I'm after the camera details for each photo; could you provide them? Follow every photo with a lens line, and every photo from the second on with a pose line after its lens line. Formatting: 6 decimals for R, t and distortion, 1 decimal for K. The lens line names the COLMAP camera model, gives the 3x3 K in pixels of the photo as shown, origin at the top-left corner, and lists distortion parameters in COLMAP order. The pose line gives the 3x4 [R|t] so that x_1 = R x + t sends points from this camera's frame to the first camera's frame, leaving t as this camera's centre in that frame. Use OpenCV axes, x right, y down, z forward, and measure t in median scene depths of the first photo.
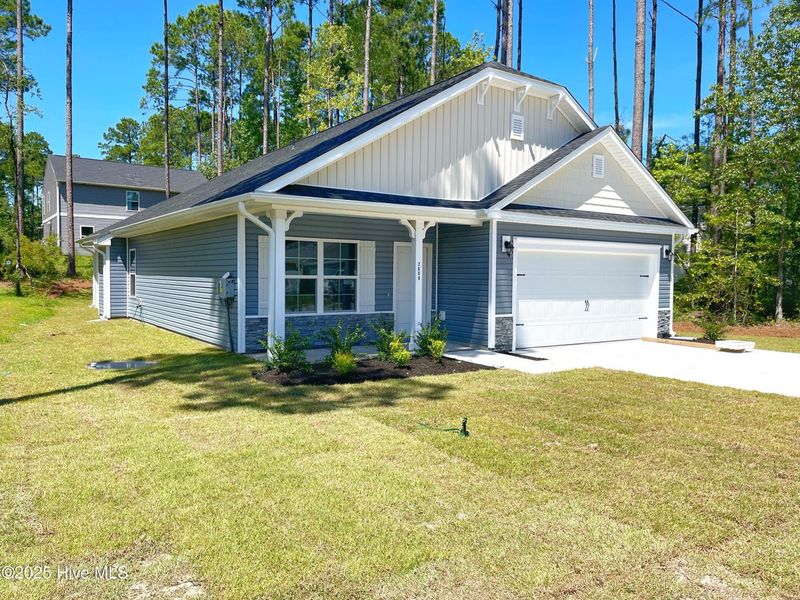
lens RADIAL K [[607.6, 0, 400.0], [0, 607.6, 300.0], [0, 0, 1]] dist [0.025922, -0.003148]
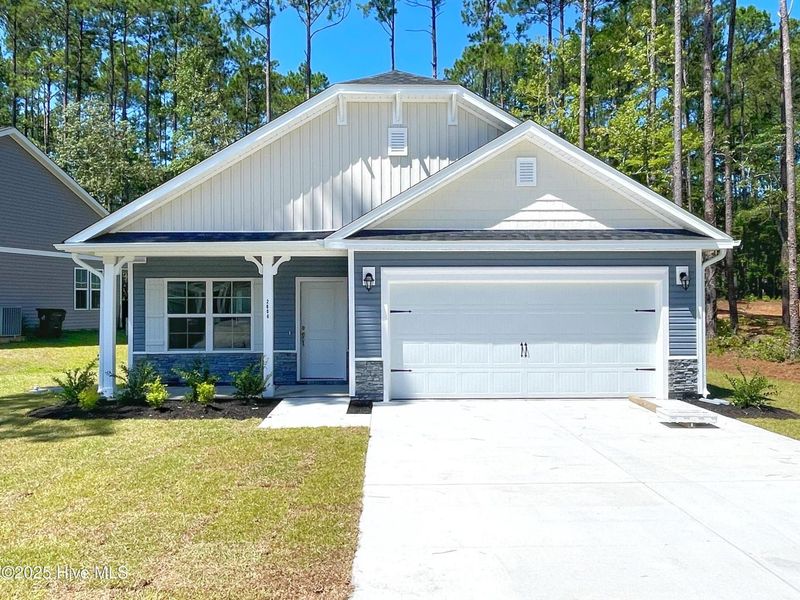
lens RADIAL K [[636.8, 0, 400.0], [0, 636.8, 300.0], [0, 0, 1]] dist [0.002921, 0.000676]
pose [[0.836425, -0.017278, -0.547809, 0.701409], [-0.011796, 0.998704, -0.049510, -0.013784], [0.547955, 0.047873, 0.835137, 0.261101]]
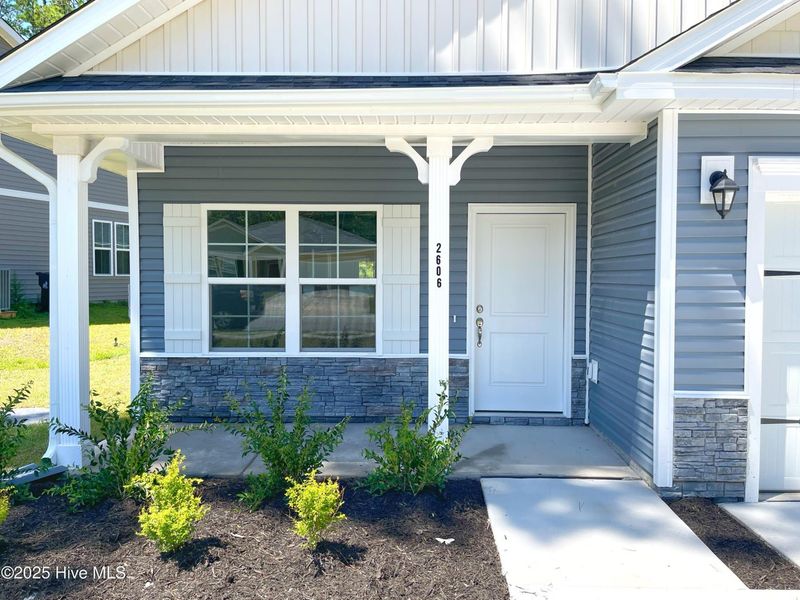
lens RADIAL K [[607.6, 0, 400.0], [0, 607.6, 300.0], [0, 0, 1]] dist [0.025922, -0.003148]
pose [[0.803495, 0.015652, -0.595105, 0.232625], [-0.022875, 0.999728, -0.004591, -0.020896], [0.594871, 0.017301, 0.803635, 0.618654]]
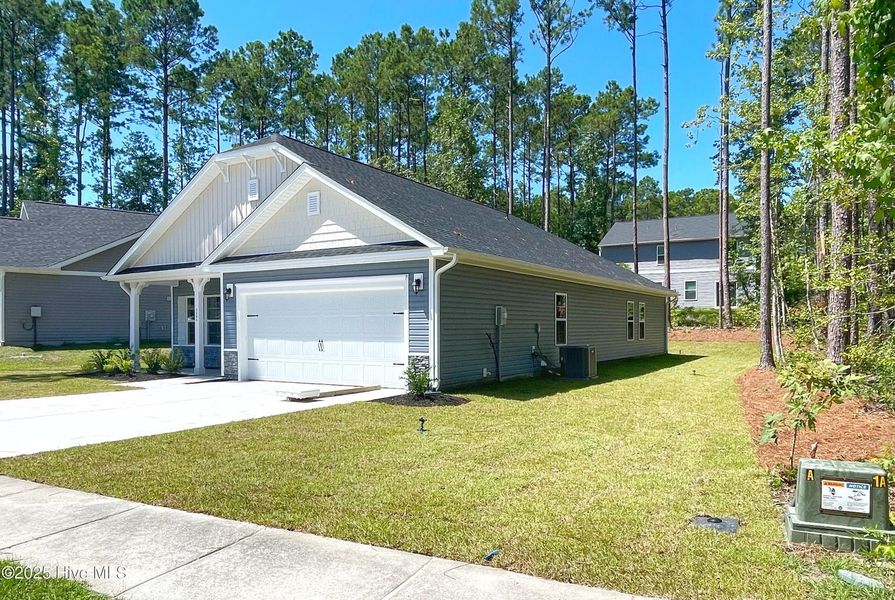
lens RADIAL K [[649.0, 0, 463.9], [0, 649.0, 326.9], [0, 0, 1]] dist [-0.004154, -0.000759]
pose [[0.419410, -0.011003, -0.907730, 1.519391], [-0.031353, 0.999154, -0.026597, -0.000178], [0.907255, 0.039615, 0.418711, 0.872840]]
